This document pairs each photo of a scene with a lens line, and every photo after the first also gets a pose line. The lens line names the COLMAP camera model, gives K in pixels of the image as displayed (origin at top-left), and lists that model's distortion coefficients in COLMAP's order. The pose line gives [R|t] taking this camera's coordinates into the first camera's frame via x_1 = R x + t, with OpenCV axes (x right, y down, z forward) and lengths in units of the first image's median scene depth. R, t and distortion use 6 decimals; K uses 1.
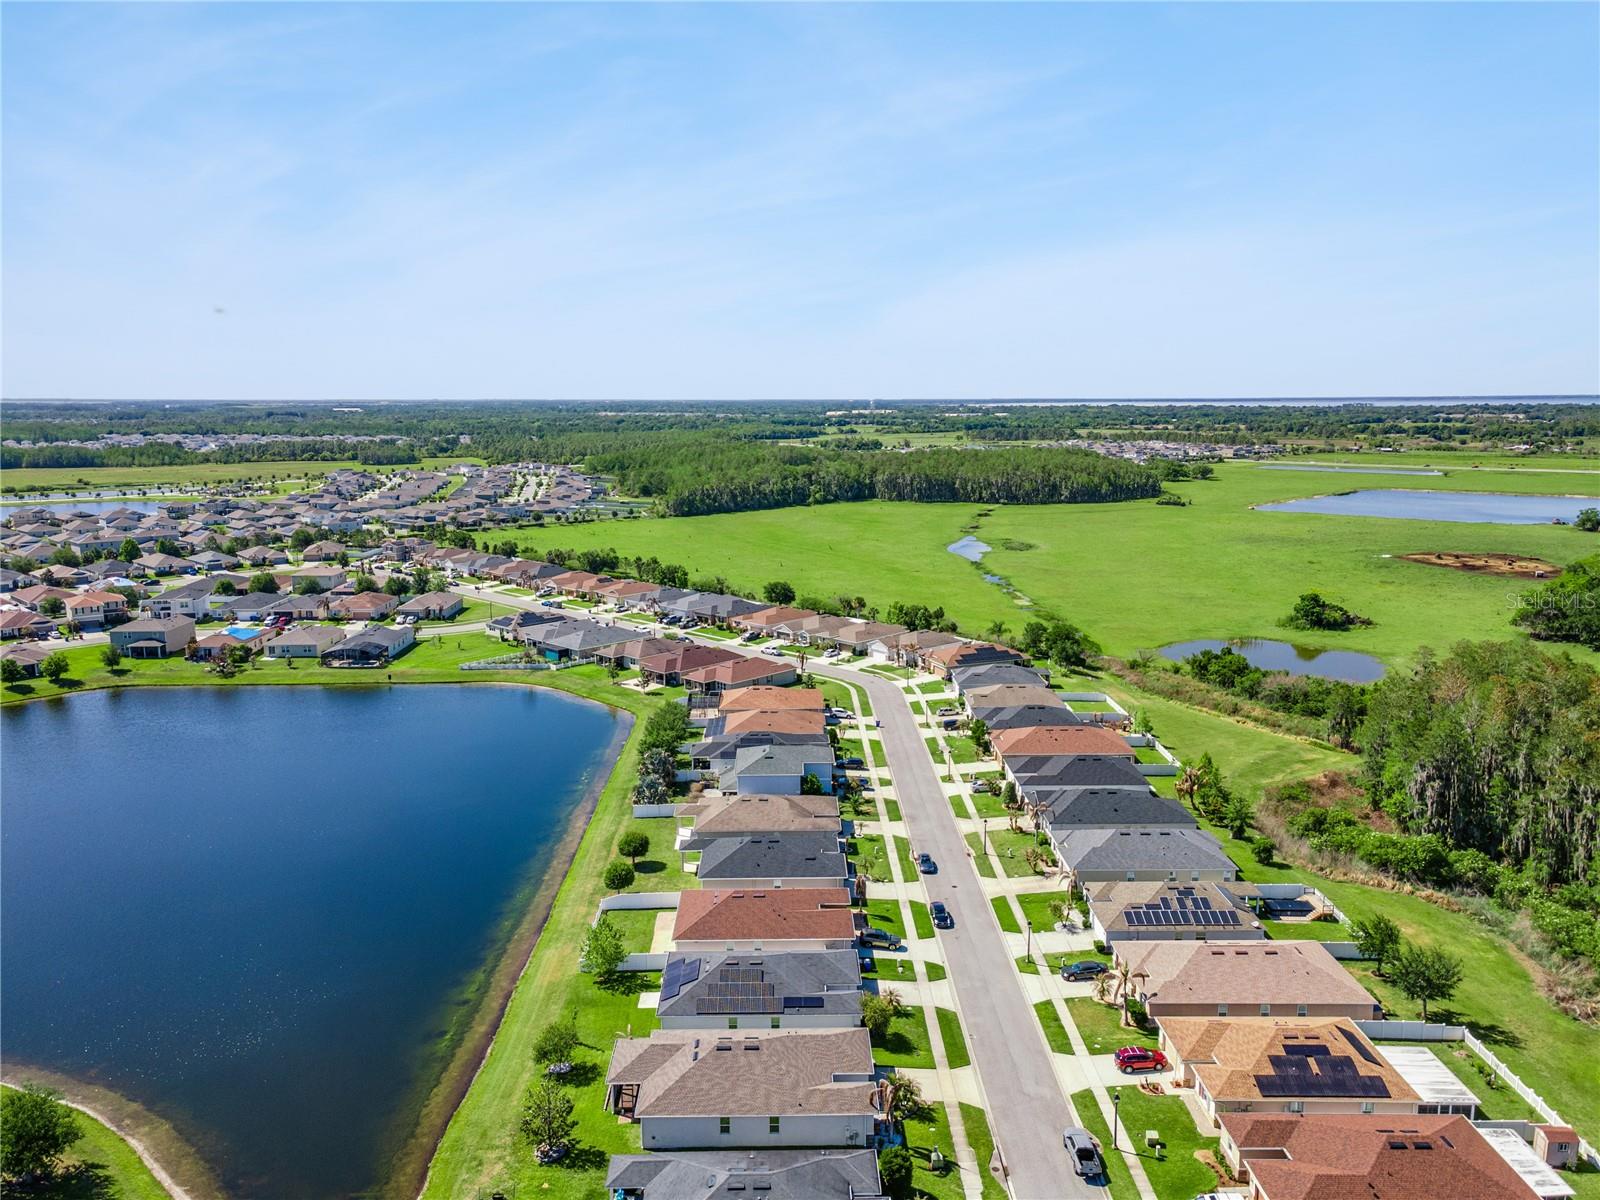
lens RADIAL K [[1190.1, 0, 802.0], [0, 1190.1, 559.4], [0, 0, 1]] dist [0.042468, 0.000409]
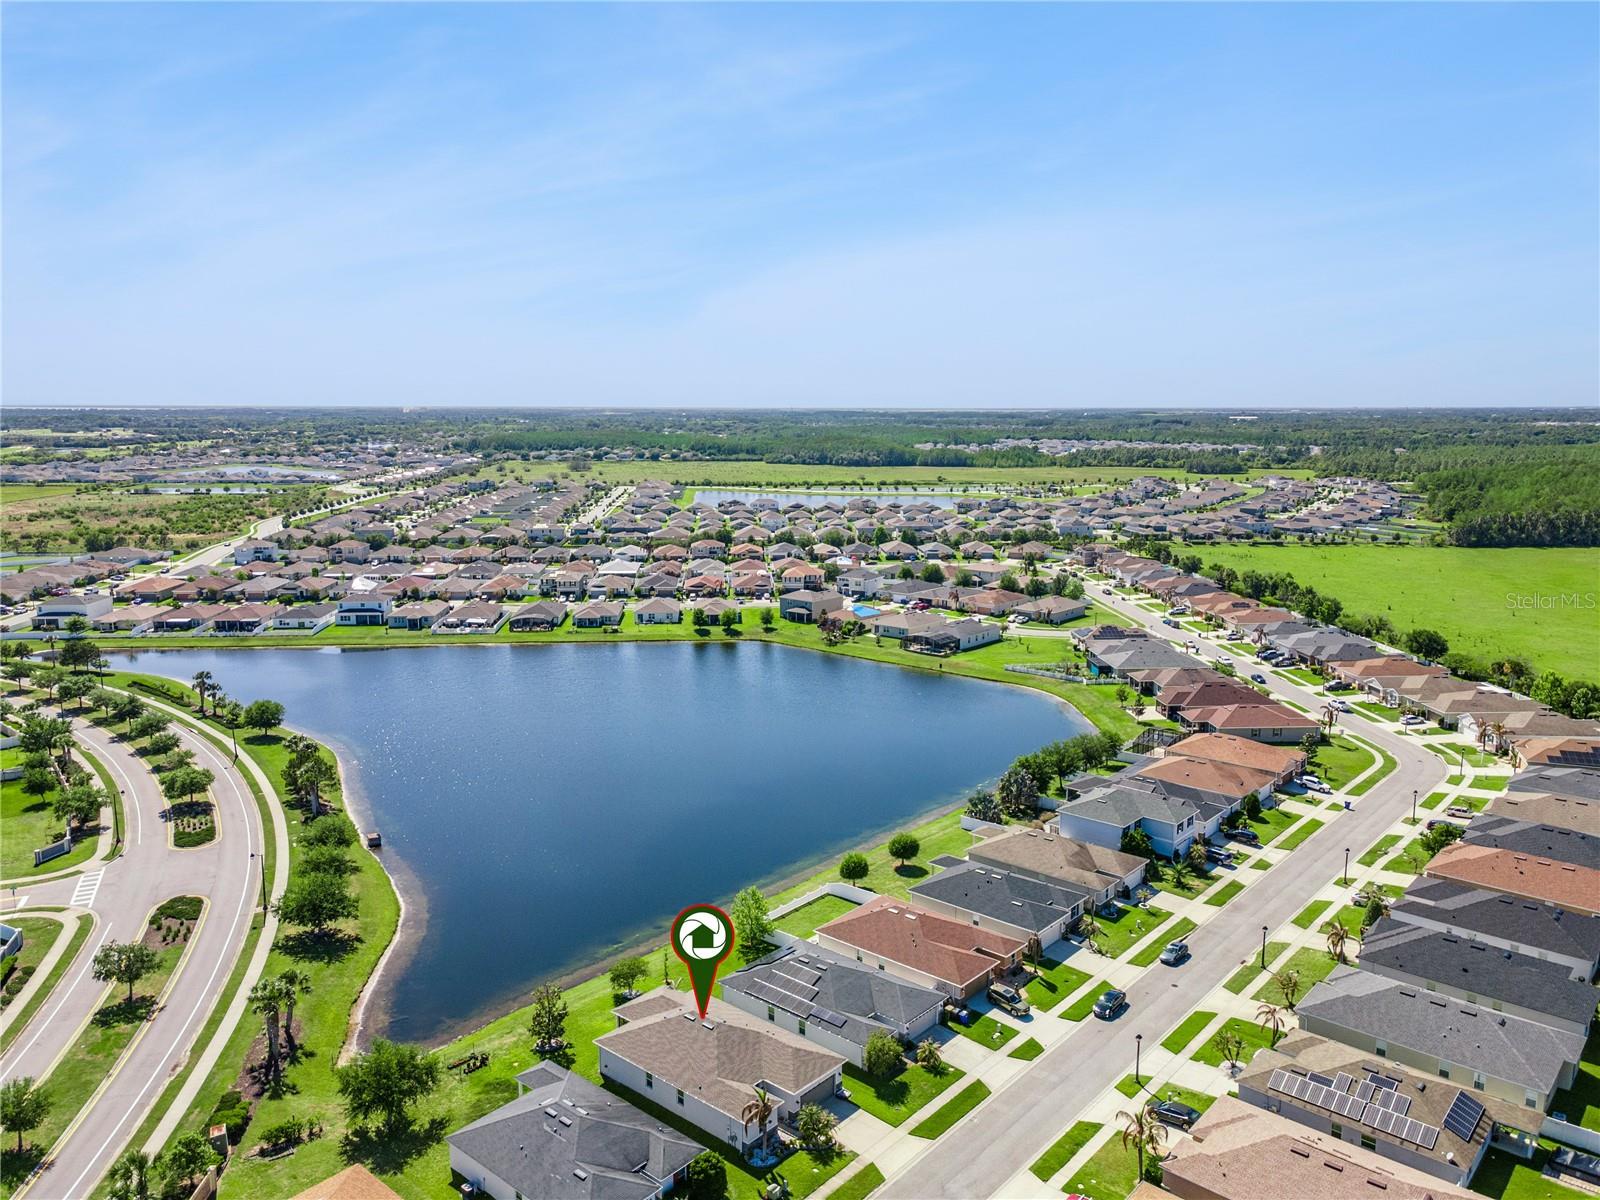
lens RADIAL K [[1186.2, 0, 800.2], [0, 1186.2, 638.0], [0, 0, 1]] dist [0.044844, 0.003189]
pose [[0.742406, 0.133437, -0.656527, 0.305816], [-0.095159, 0.991031, 0.093817, -0.018677], [0.663158, -0.007176, 0.748445, 0.122071]]
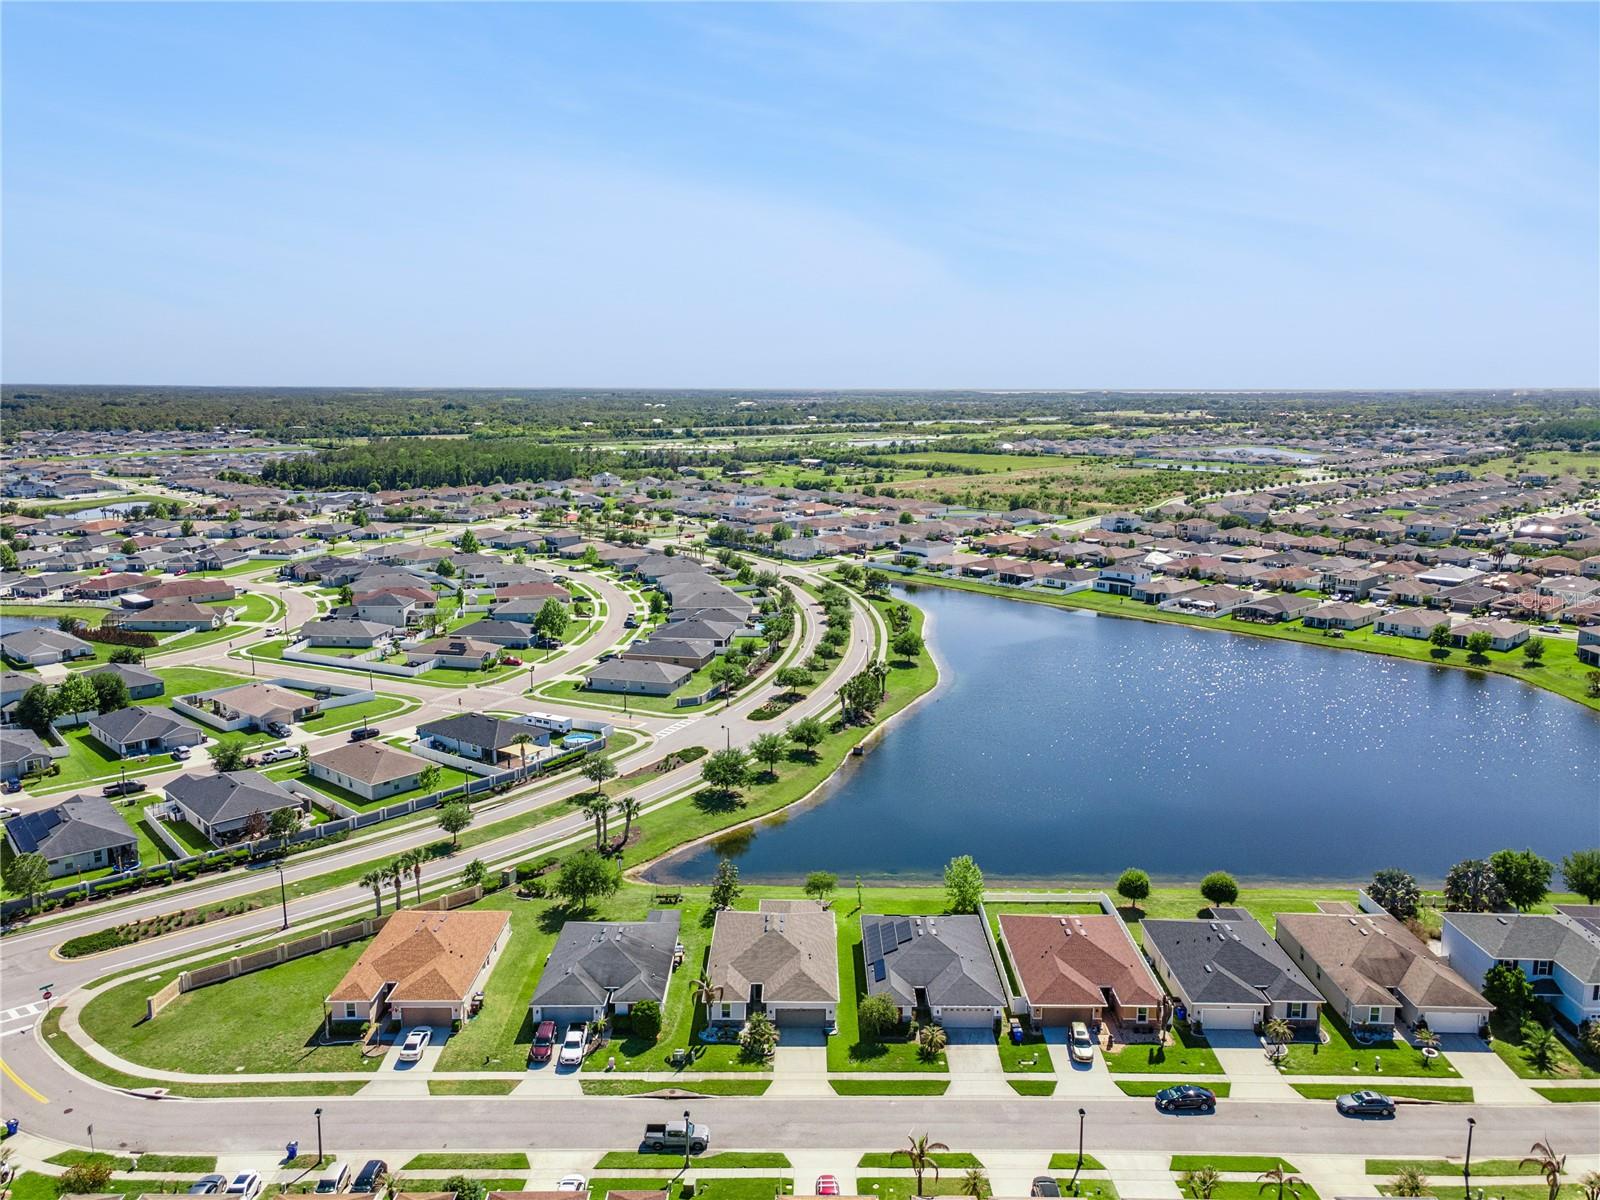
lens RADIAL K [[1186.2, 0, 800.2], [0, 1186.2, 638.0], [0, 0, 1]] dist [0.044844, 0.003189]
pose [[-0.022330, 0.212747, -0.976852, 0.493097], [-0.143348, 0.966318, 0.213729, -0.064597], [0.989420, 0.144803, 0.008919, 0.449916]]
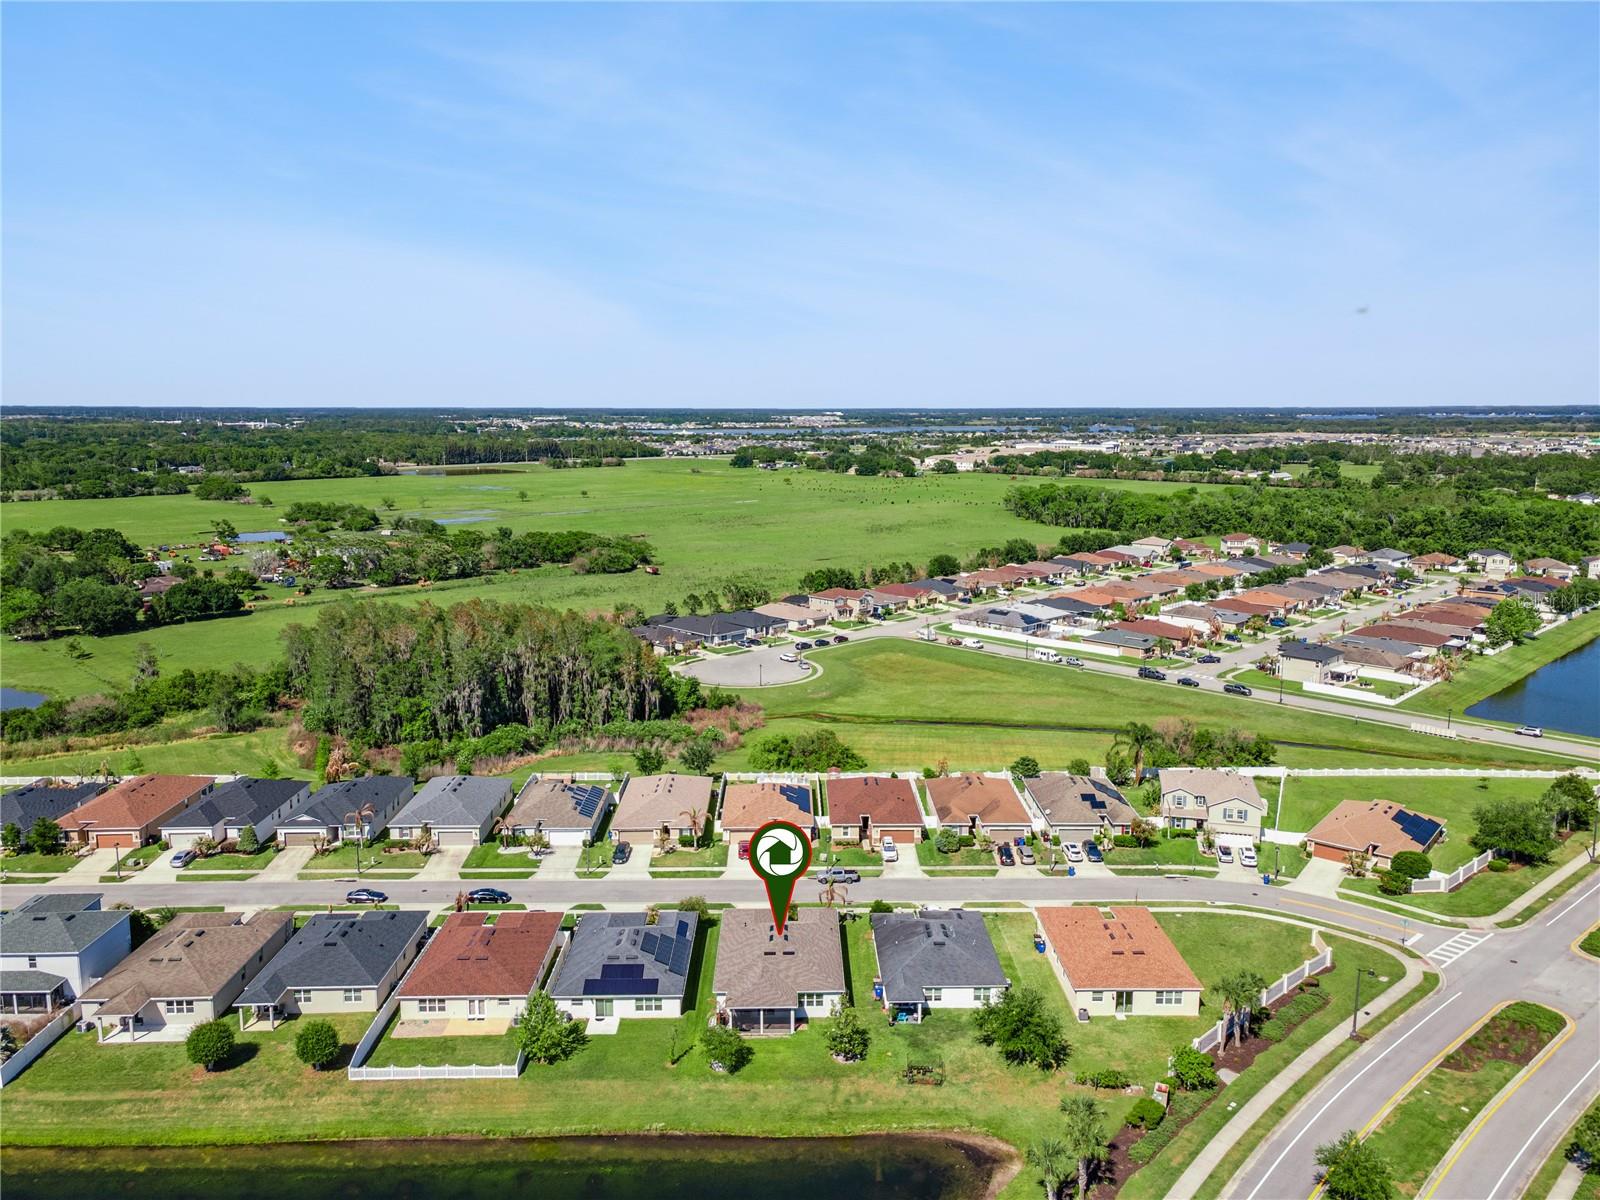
lens RADIAL K [[1190.1, 0, 802.0], [0, 1190.1, 559.4], [0, 0, 1]] dist [0.042468, 0.000409]
pose [[0.006359, -0.127226, 0.991853, -0.565584], [0.140295, 0.982177, 0.125085, -0.056942], [-0.990089, 0.138356, 0.024095, 0.414534]]
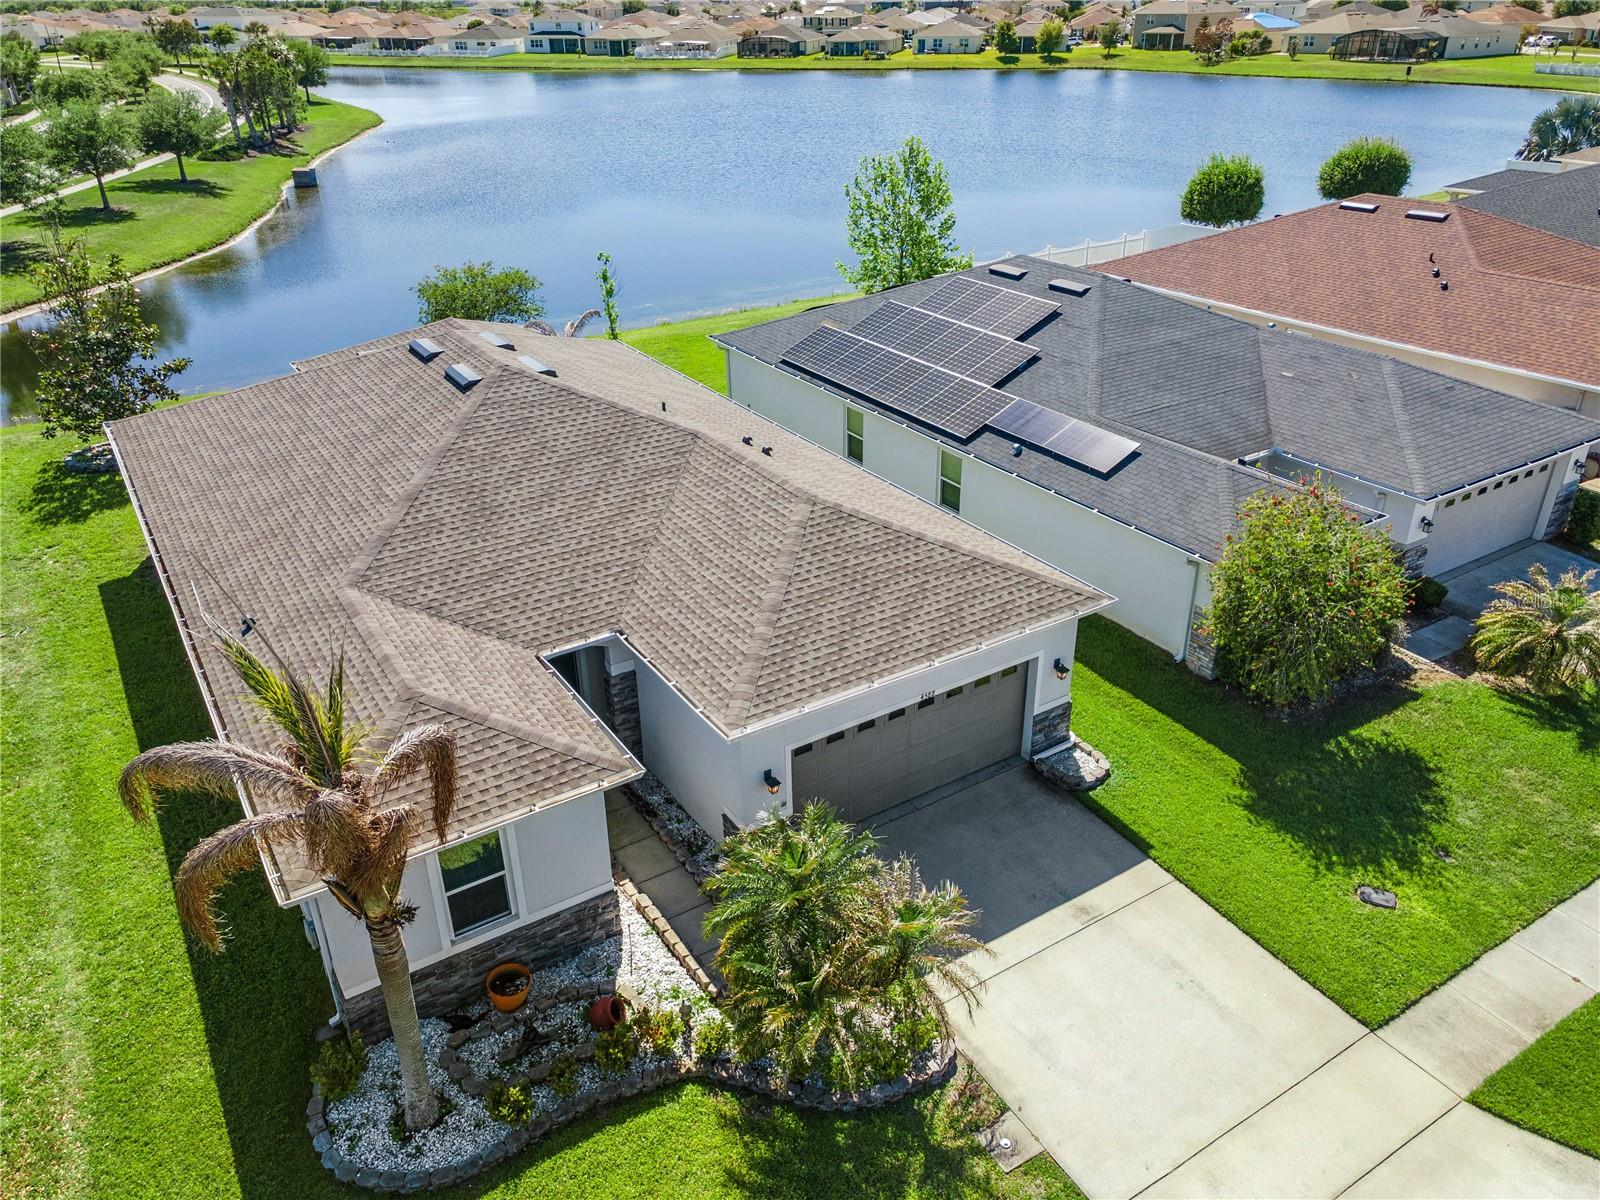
lens RADIAL K [[1169.3, 0, 813.8], [0, 1169.3, 595.7], [0, 0, 1]] dist [0.041413, -0.006022]
pose [[0.528583, 0.386614, -0.755731, 0.081240], [-0.111200, 0.914131, 0.389871, 0.161049], [0.841567, -0.122042, 0.526185, 0.428708]]
